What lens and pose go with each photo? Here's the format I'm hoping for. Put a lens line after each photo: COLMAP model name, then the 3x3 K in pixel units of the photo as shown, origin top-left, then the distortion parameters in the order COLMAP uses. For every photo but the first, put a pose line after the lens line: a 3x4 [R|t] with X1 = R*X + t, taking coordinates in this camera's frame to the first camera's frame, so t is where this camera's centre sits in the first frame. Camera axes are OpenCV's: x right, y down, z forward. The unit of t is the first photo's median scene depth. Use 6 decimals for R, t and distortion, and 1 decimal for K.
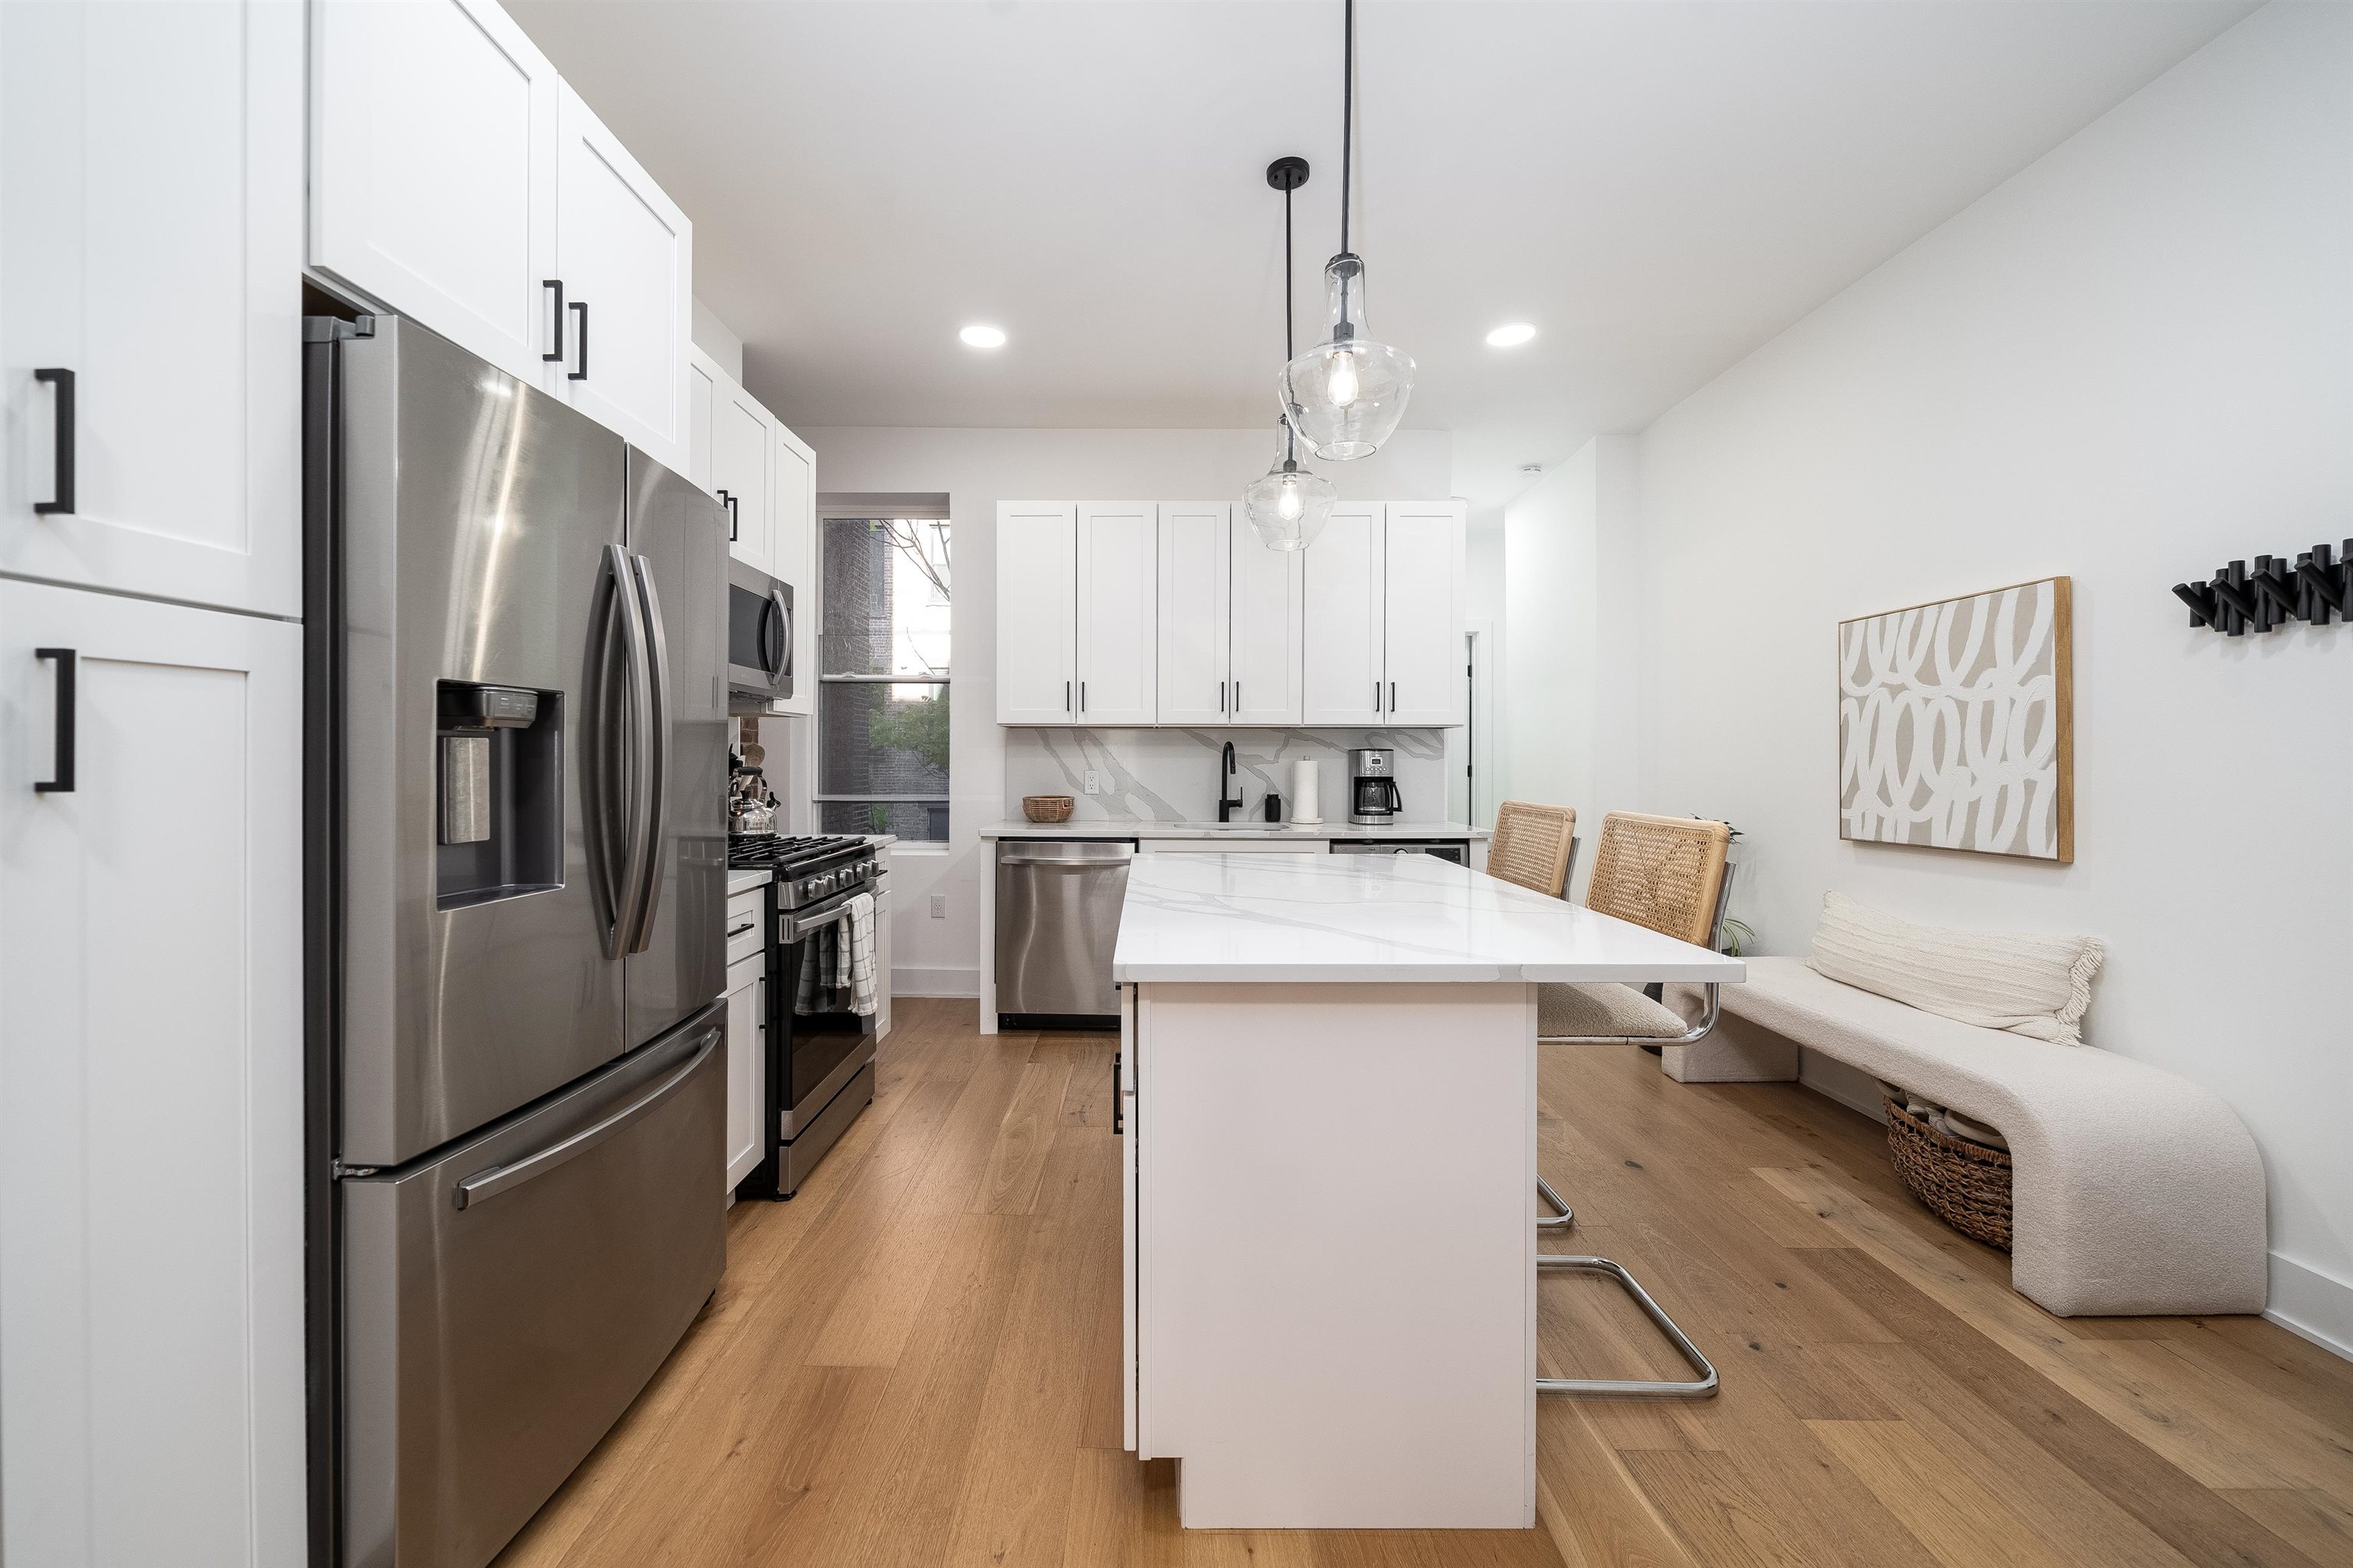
lens RADIAL K [[915.9, 0, 1152.7], [0, 915.9, 764.5], [0, 0, 1]] dist [-0.001769, 0.000006]
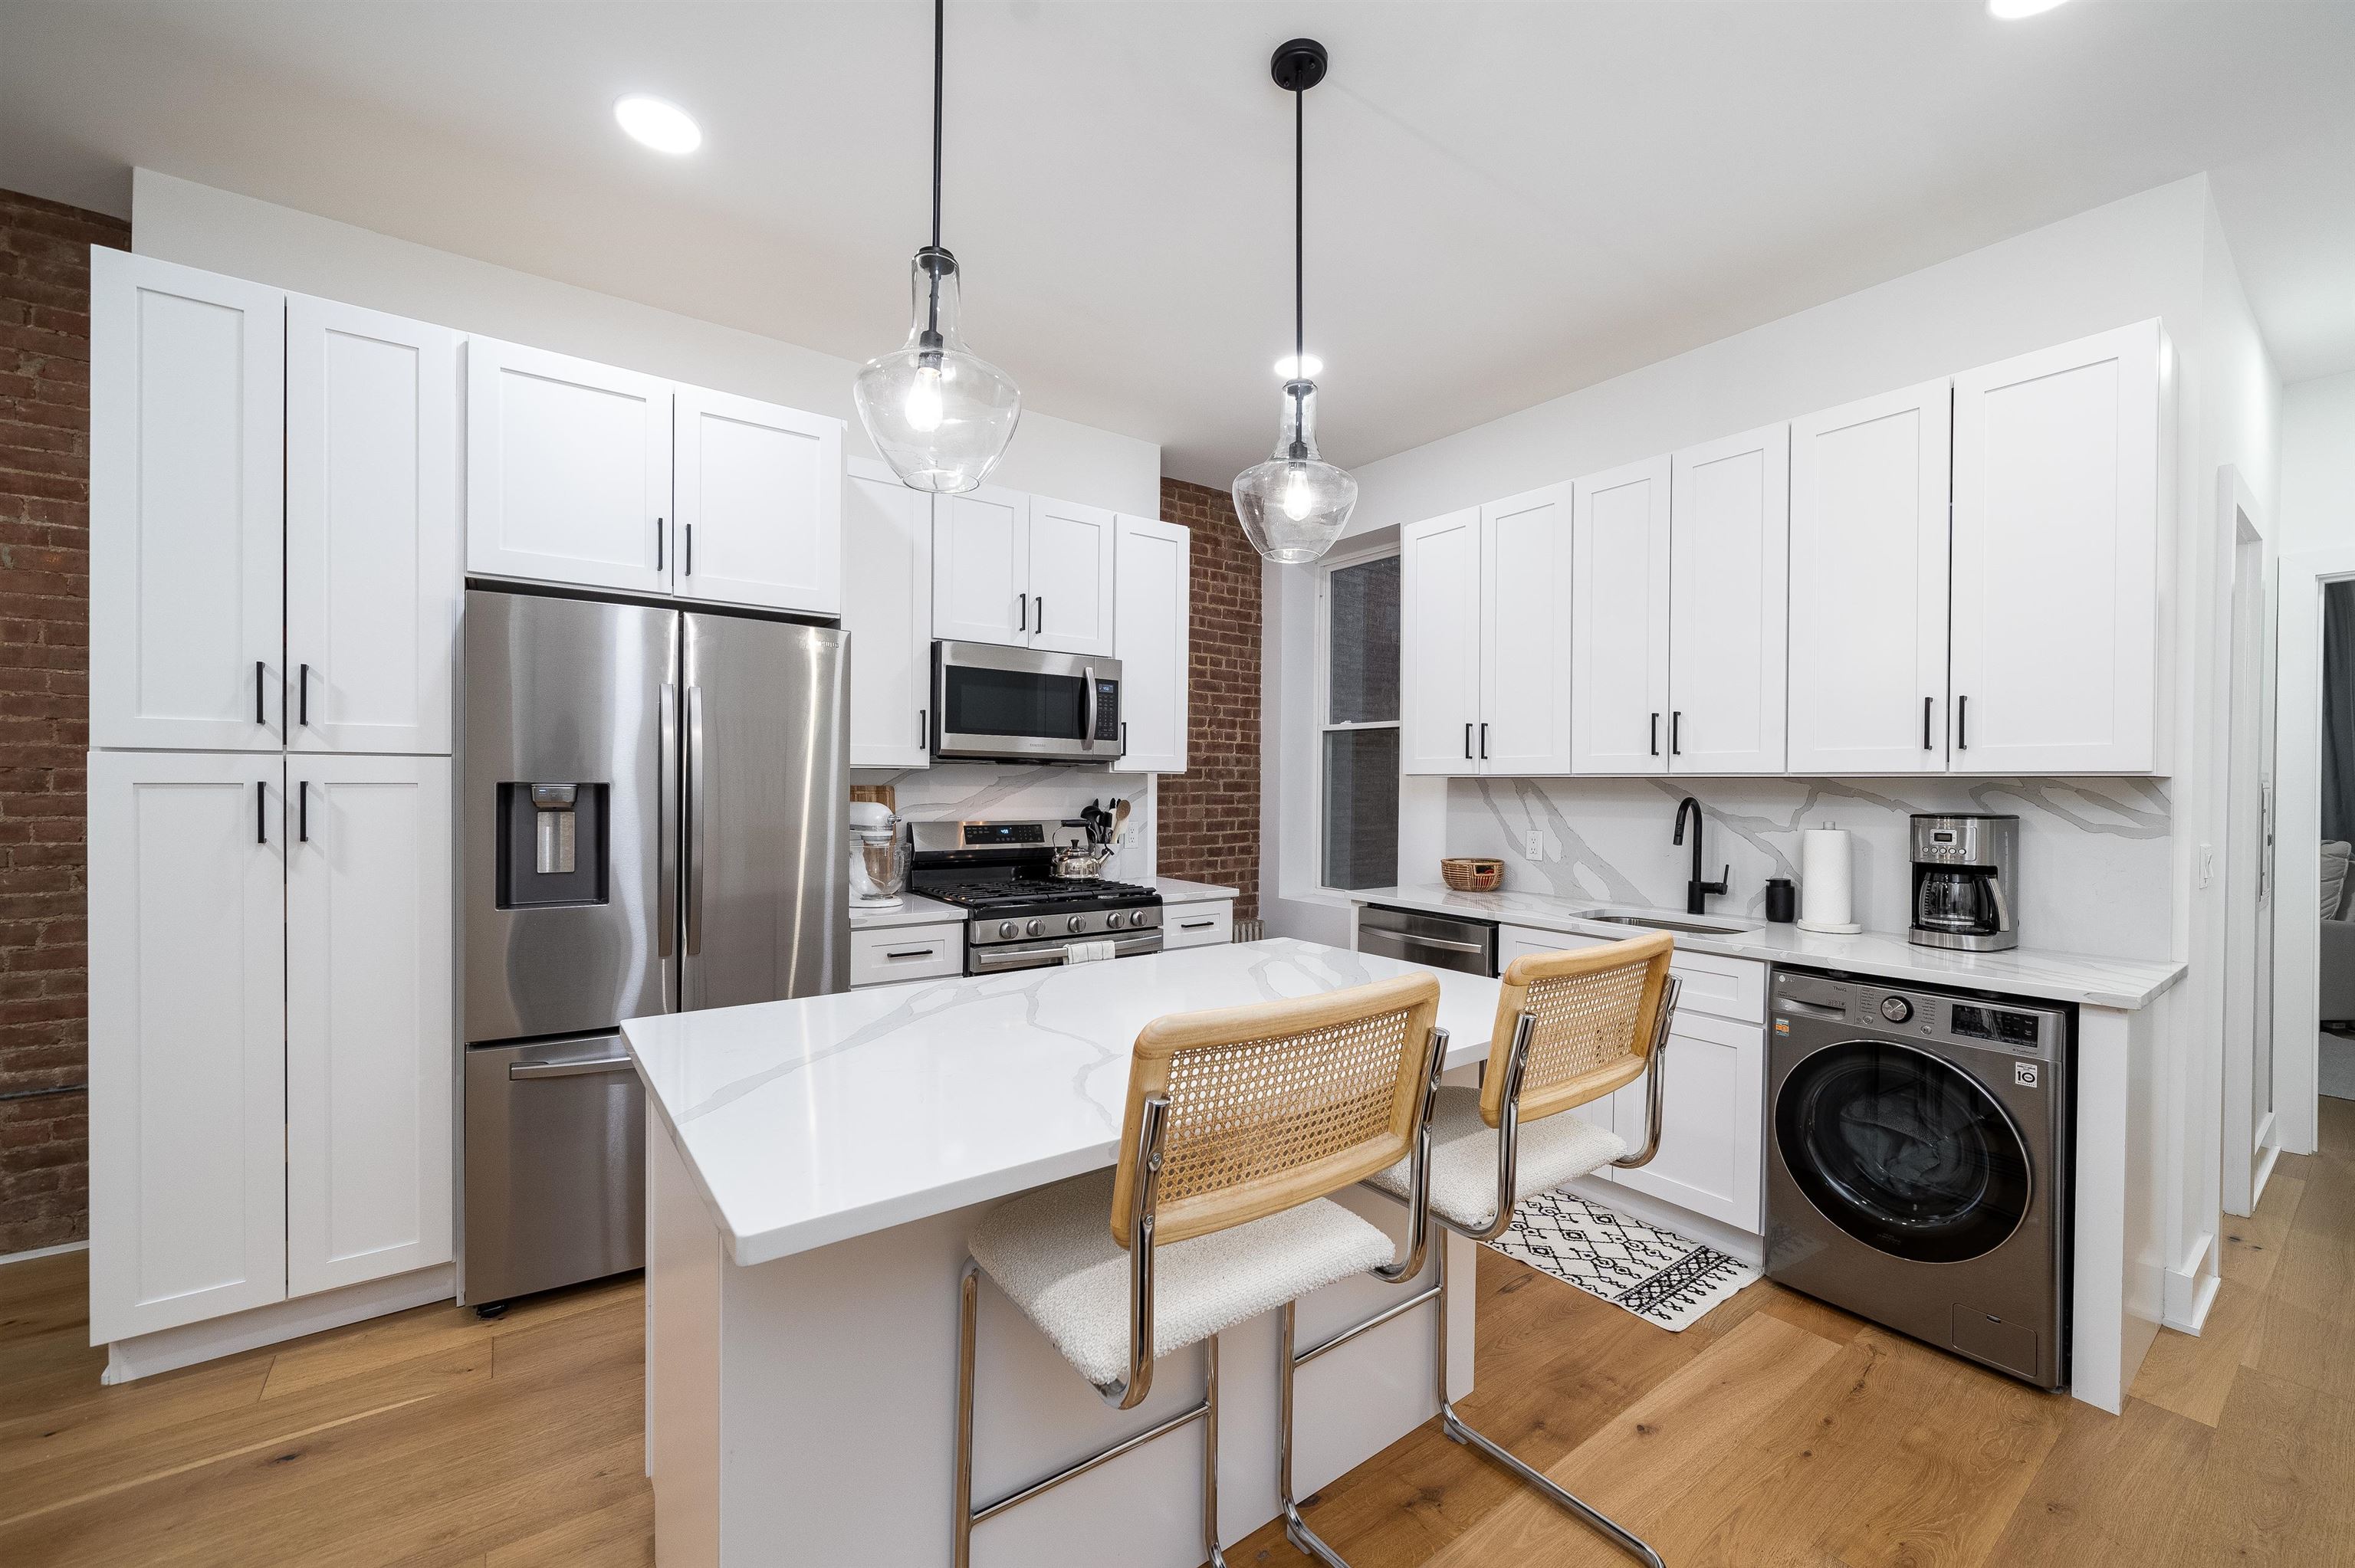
lens RADIAL K [[937.6, 0, 1176.8], [0, 937.6, 790.5], [0, 0, 1]] dist [-0.000700, -0.000088]
pose [[0.596528, 0.007901, -0.802554, 0.422008], [-0.012449, 0.999922, 0.000591, -0.026279], [0.802496, 0.009638, 0.596580, 0.272912]]
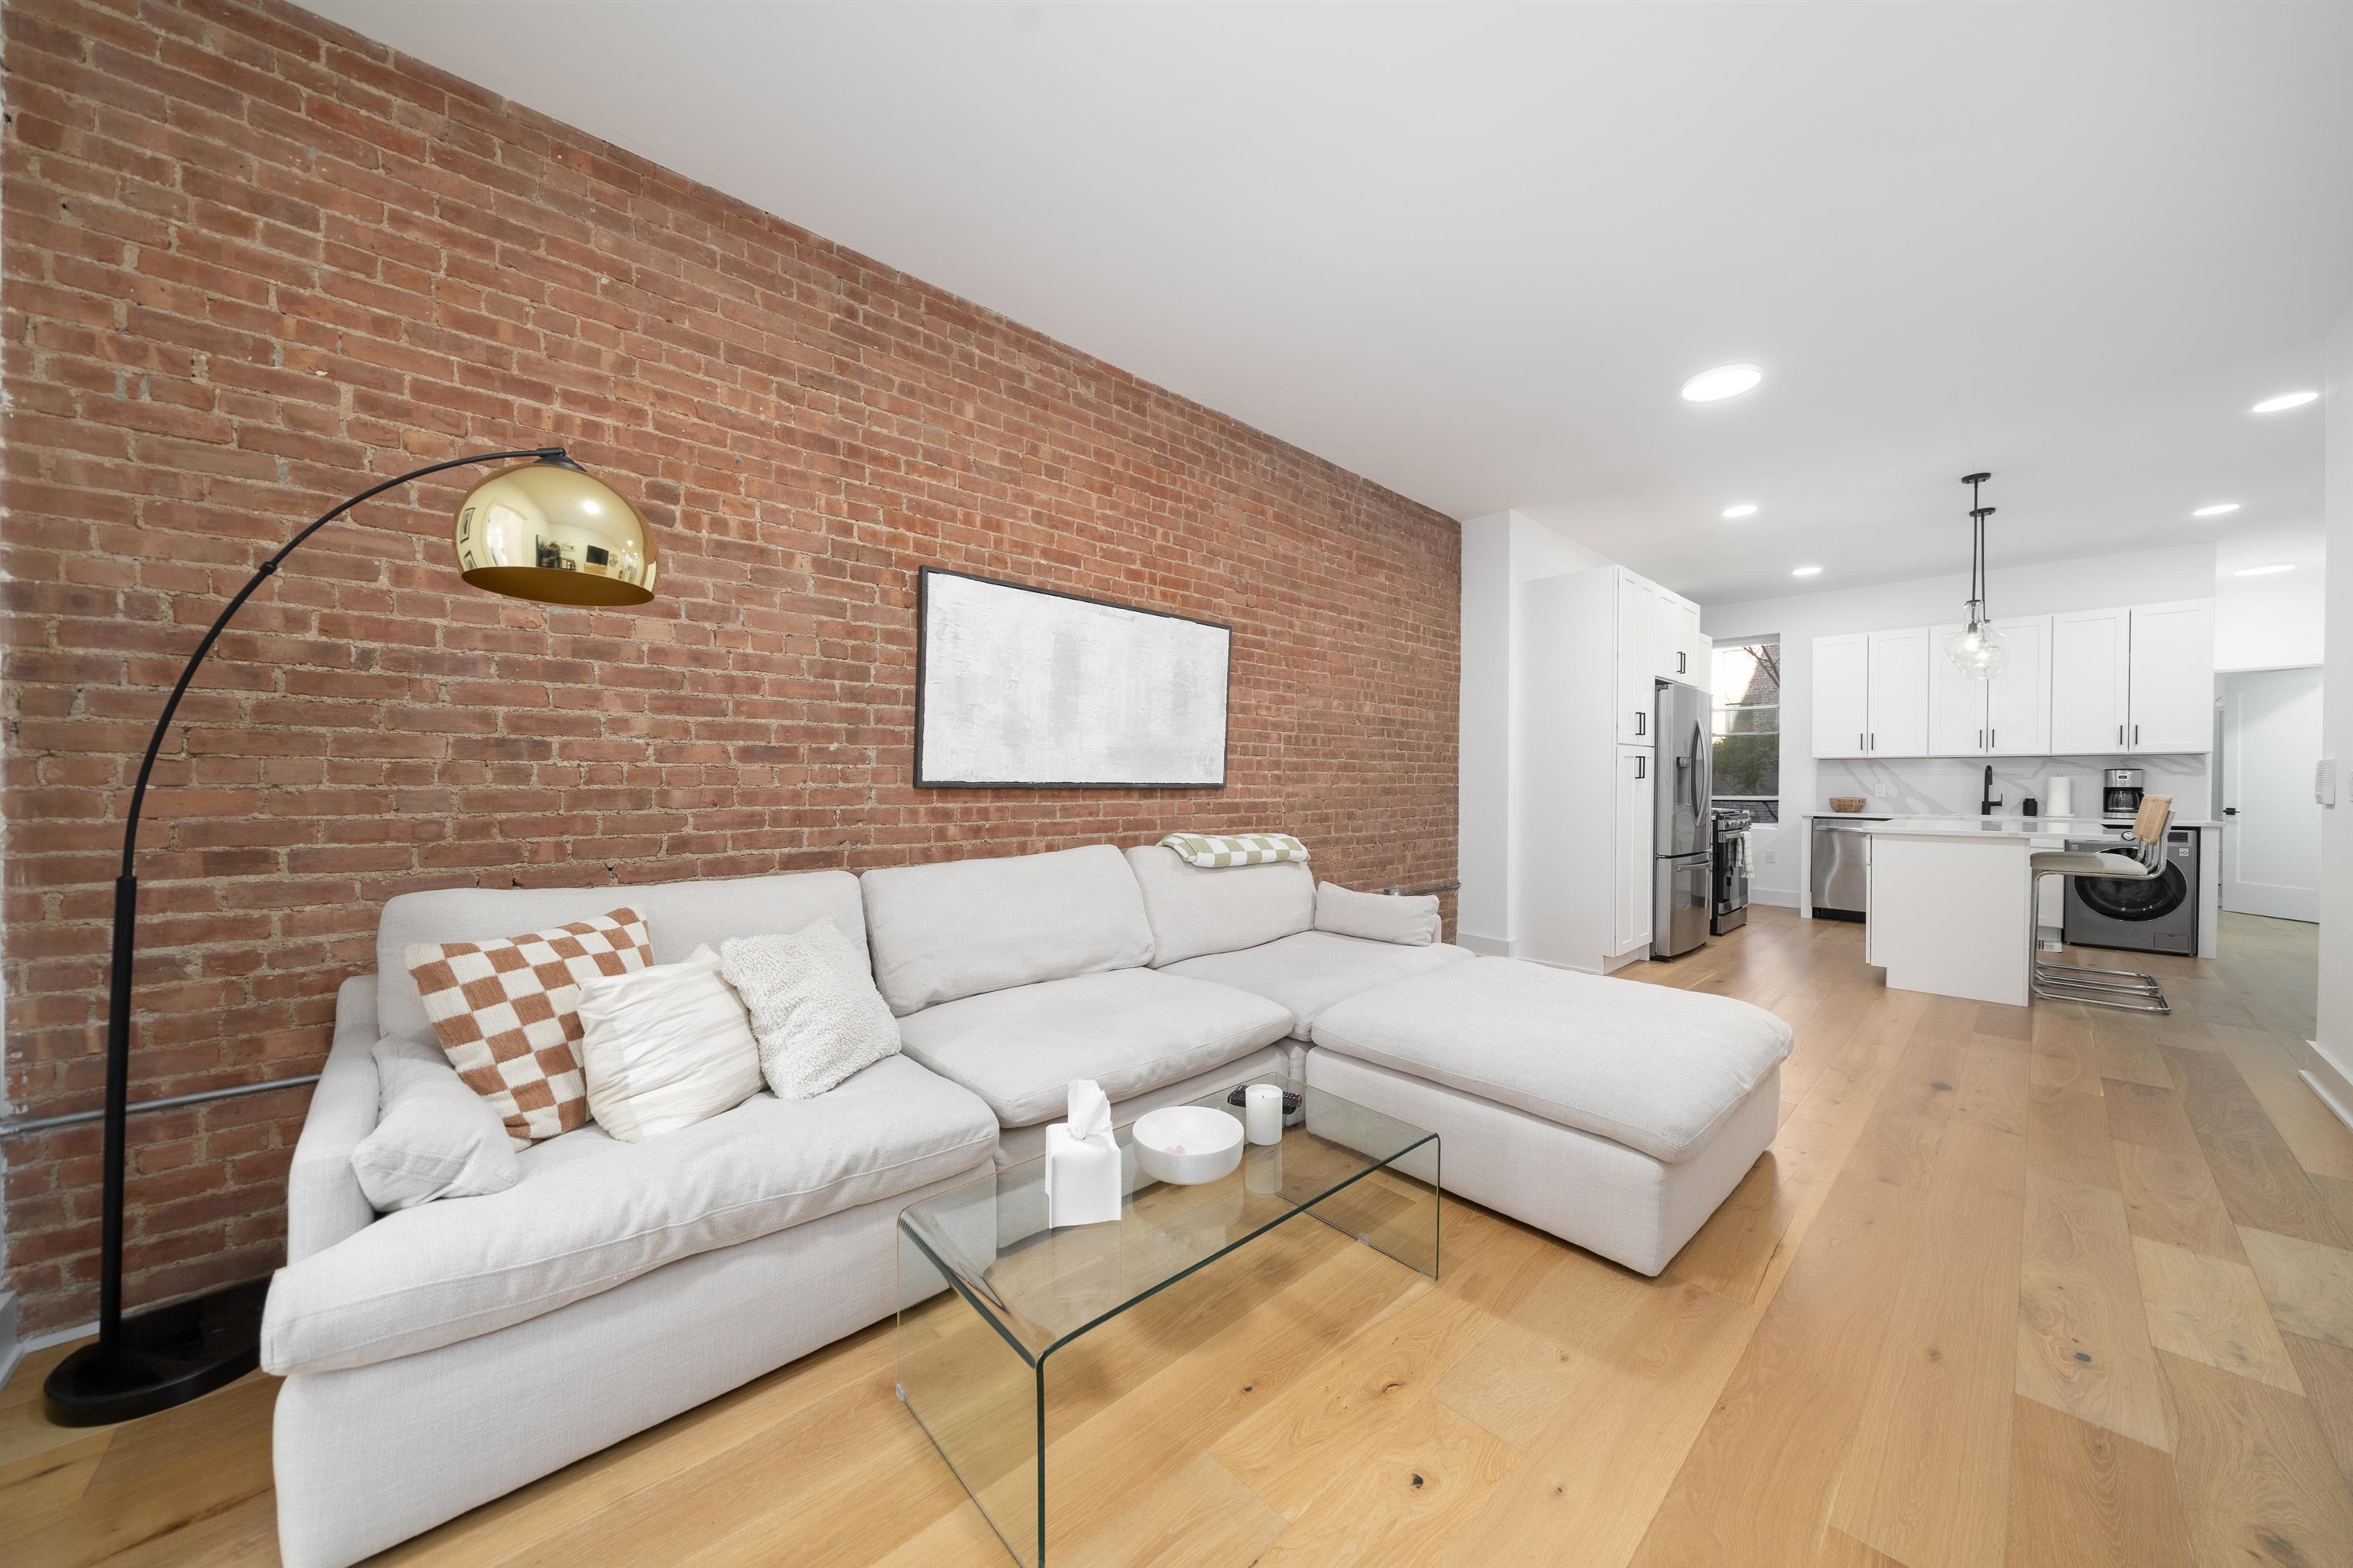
lens RADIAL K [[804.6, 0, 1189.3], [0, 804.6, 789.0], [0, 0, 1]] dist [-0.002731, -0.000315]
pose [[0.685711, 0.006381, -0.727846, 0.148433], [-0.005221, 0.999979, 0.003848, 0.019397], [0.727855, 0.001161, 0.685730, -1.030804]]
